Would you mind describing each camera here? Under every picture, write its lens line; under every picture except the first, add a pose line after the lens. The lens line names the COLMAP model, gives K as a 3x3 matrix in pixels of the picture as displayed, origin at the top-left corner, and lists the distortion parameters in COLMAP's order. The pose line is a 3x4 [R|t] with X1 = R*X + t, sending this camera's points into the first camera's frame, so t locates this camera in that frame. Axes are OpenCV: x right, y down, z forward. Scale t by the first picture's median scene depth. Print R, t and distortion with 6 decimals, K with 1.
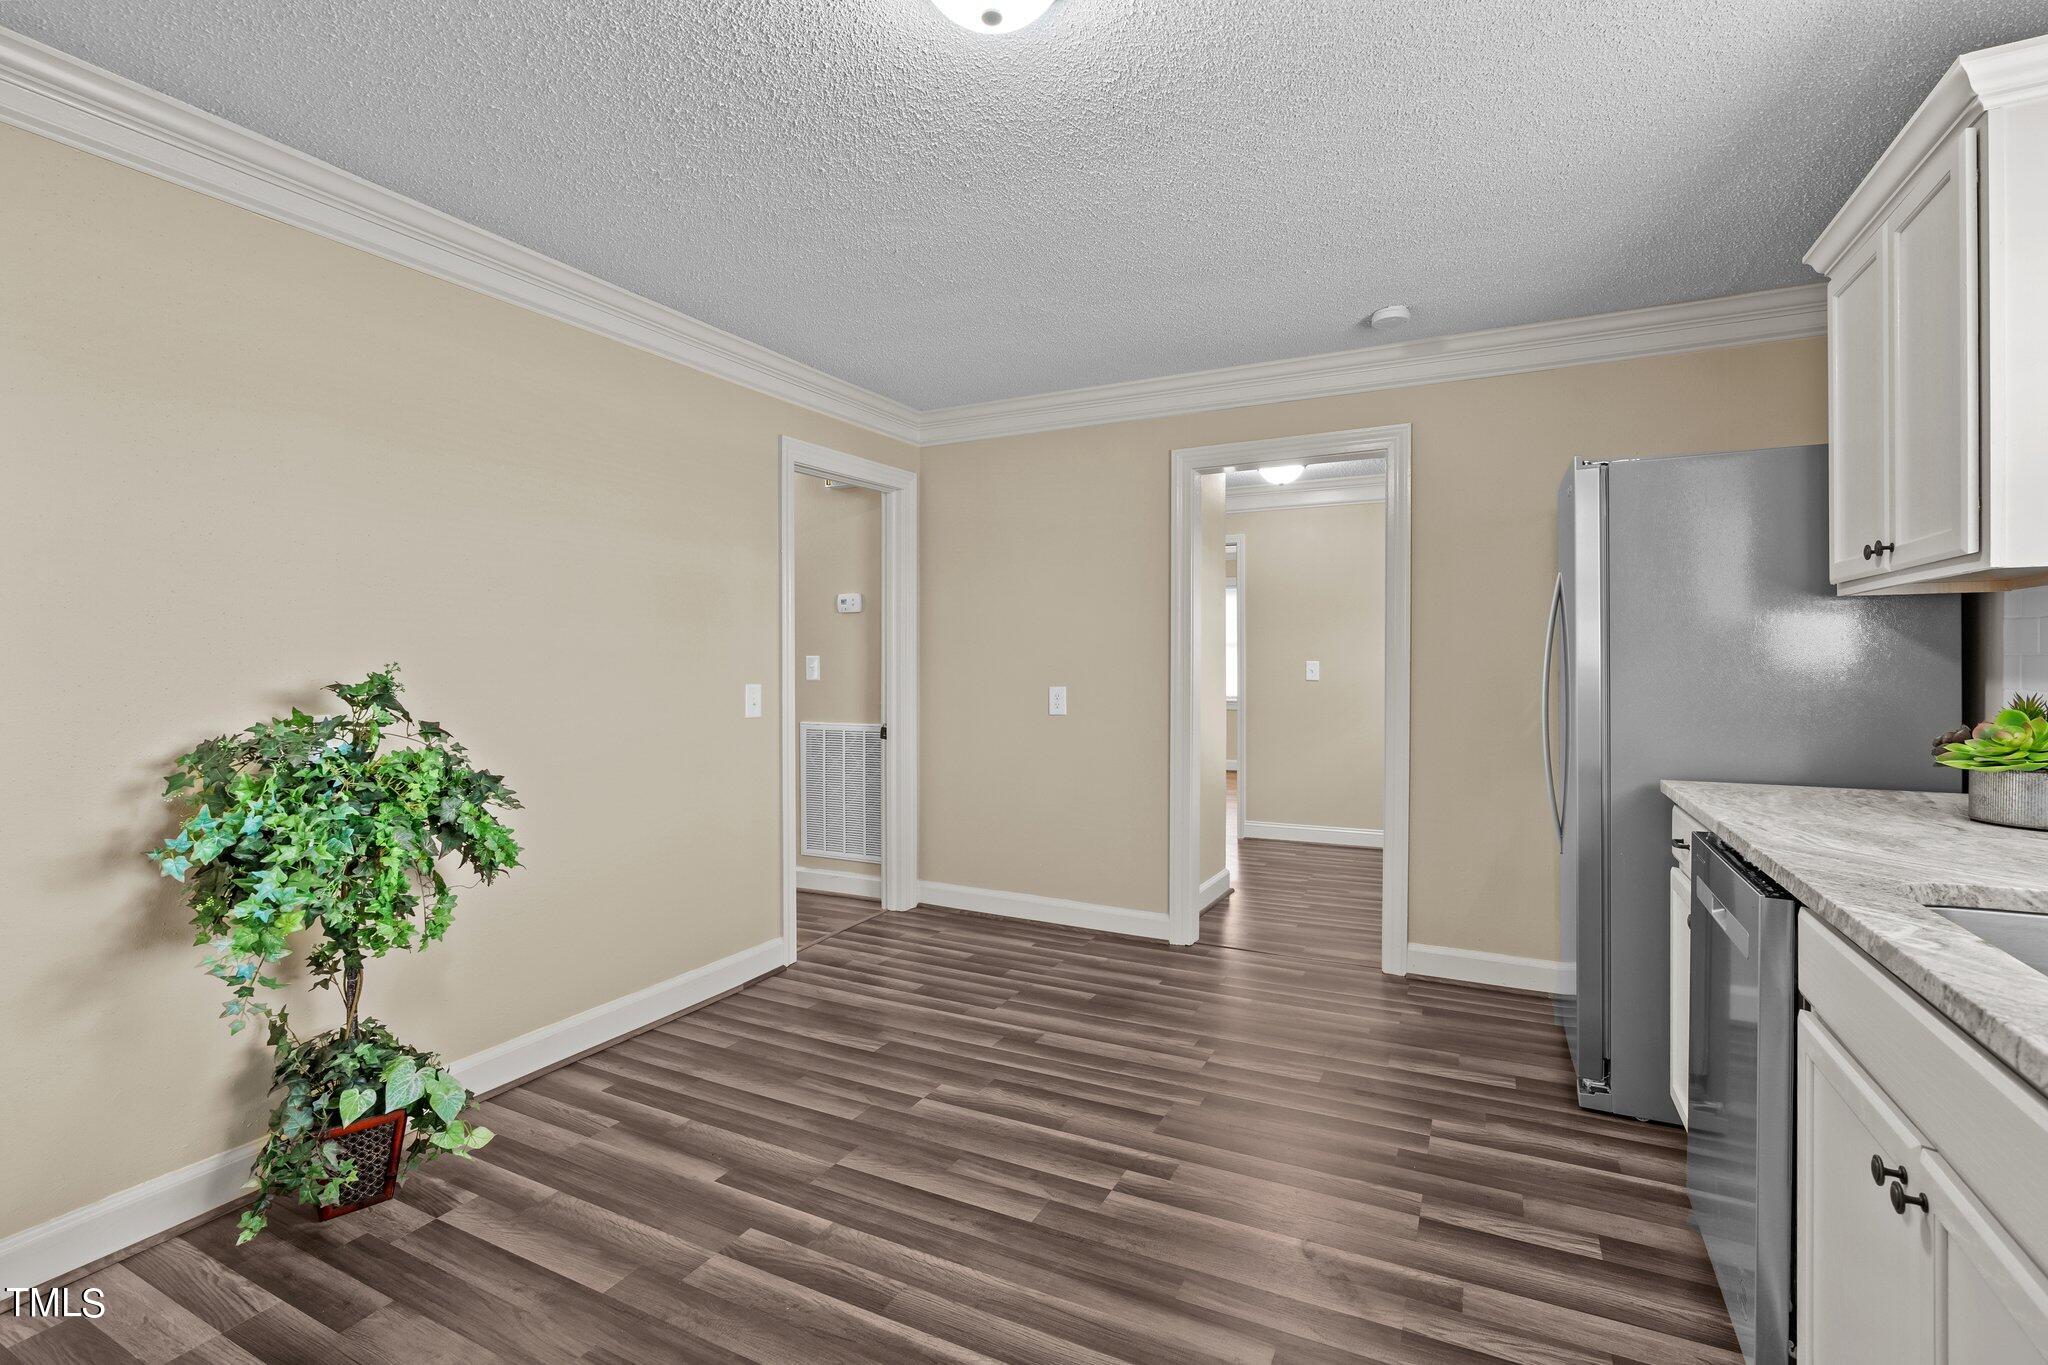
lens RADIAL K [[916.5, 0, 1025.4], [0, 916.5, 675.5], [0, 0, 1]] dist [-0.002197, 0.000567]
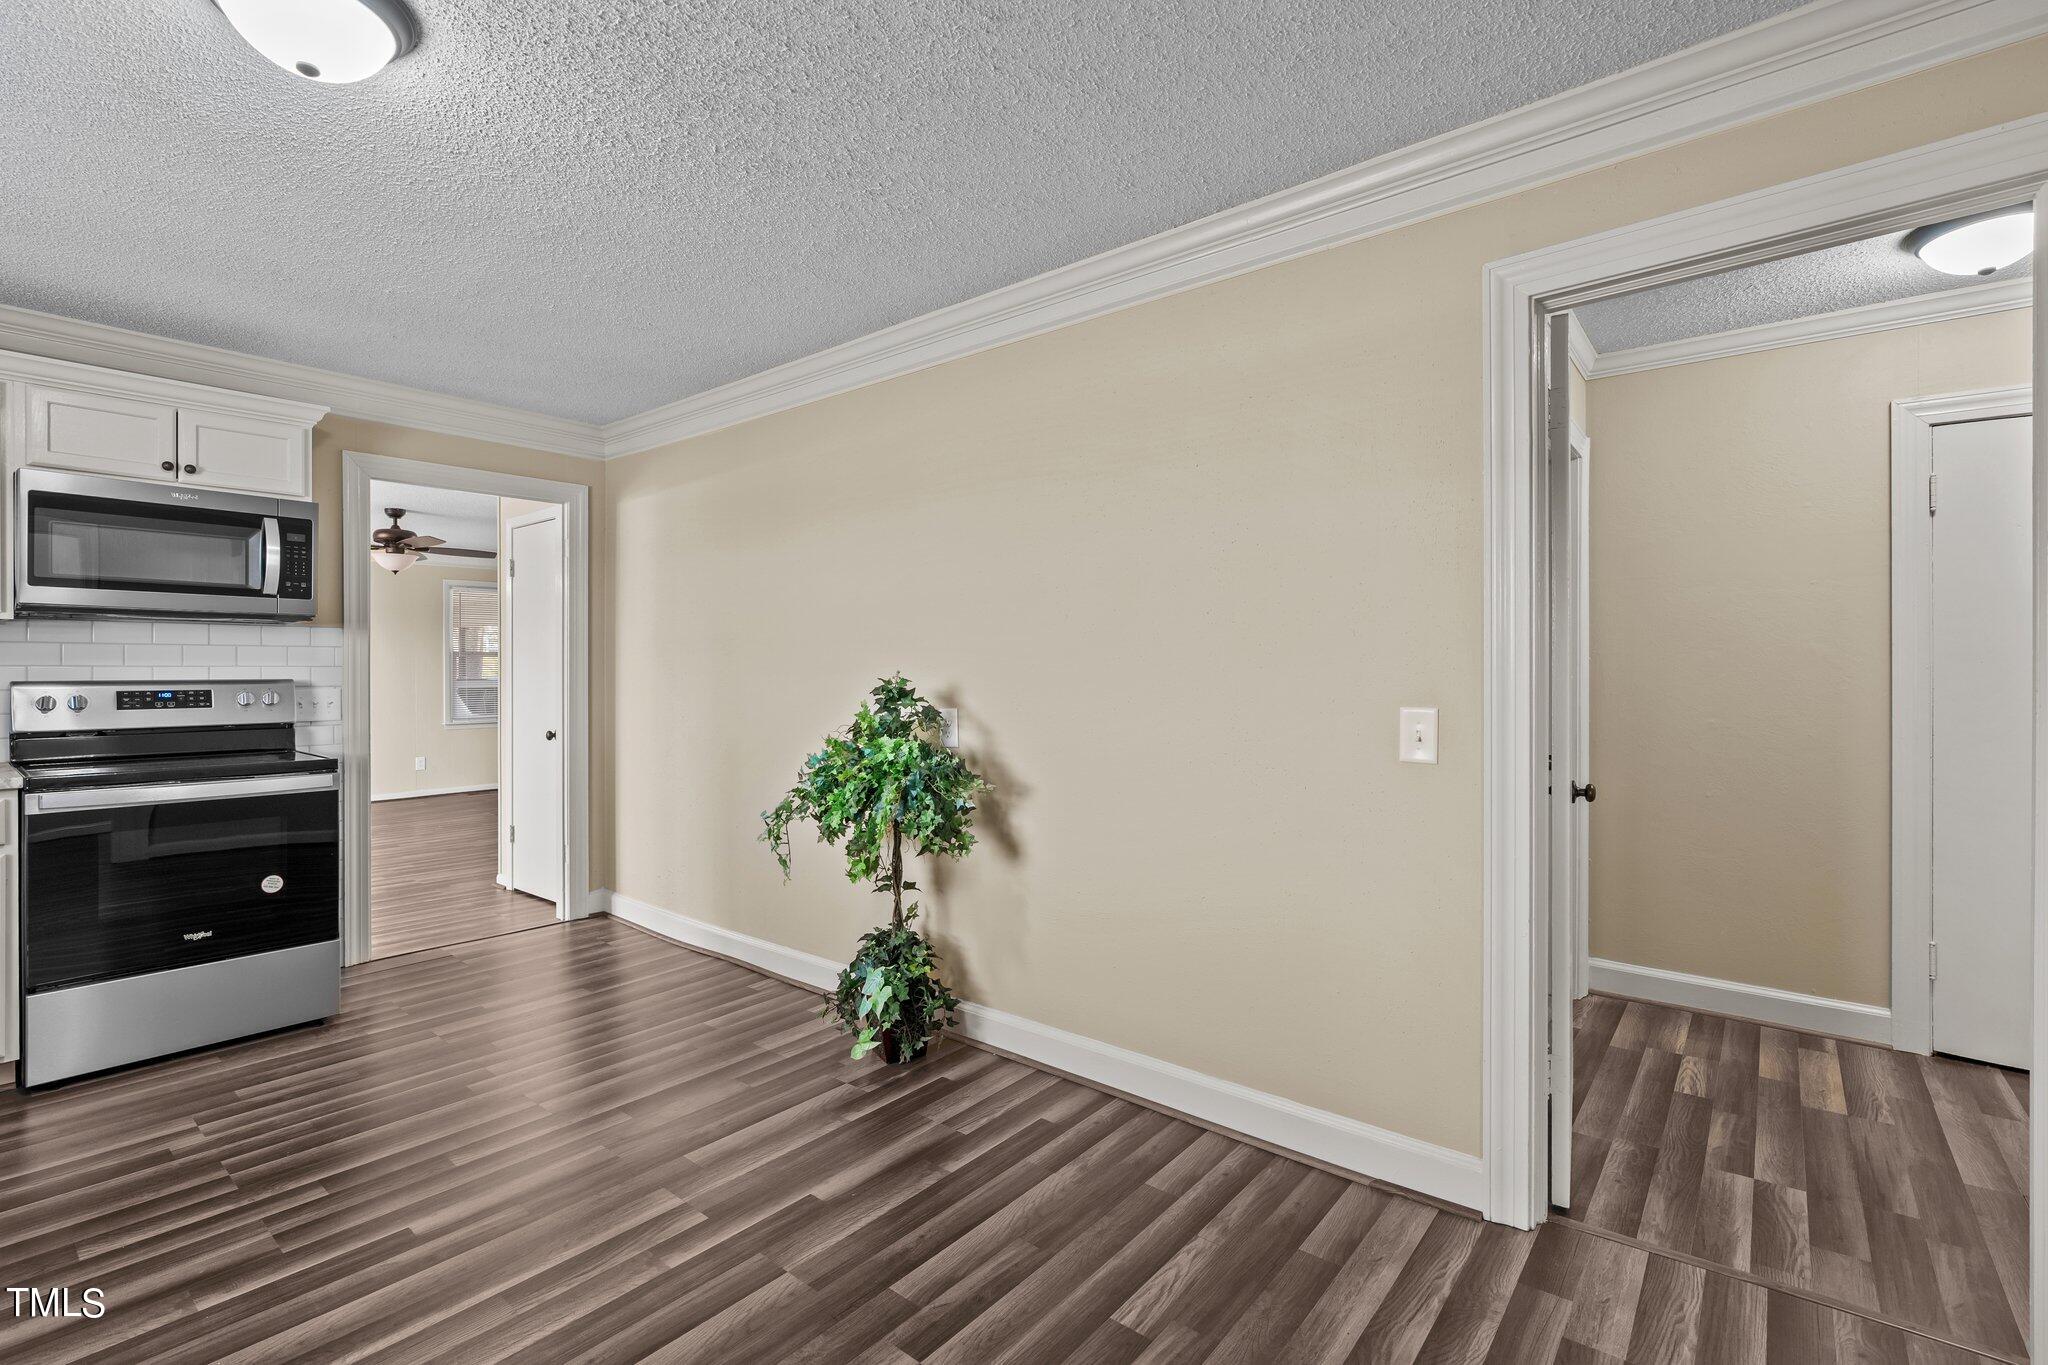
lens RADIAL K [[916.5, 0, 1025.4], [0, 916.5, 675.5], [0, 0, 1]] dist [-0.002197, 0.000567]
pose [[-0.219913, -0.008590, -0.975482, 0.476230], [-0.014351, 0.999882, -0.005569, -0.005635], [0.975414, 0.012775, -0.220010, 1.176584]]
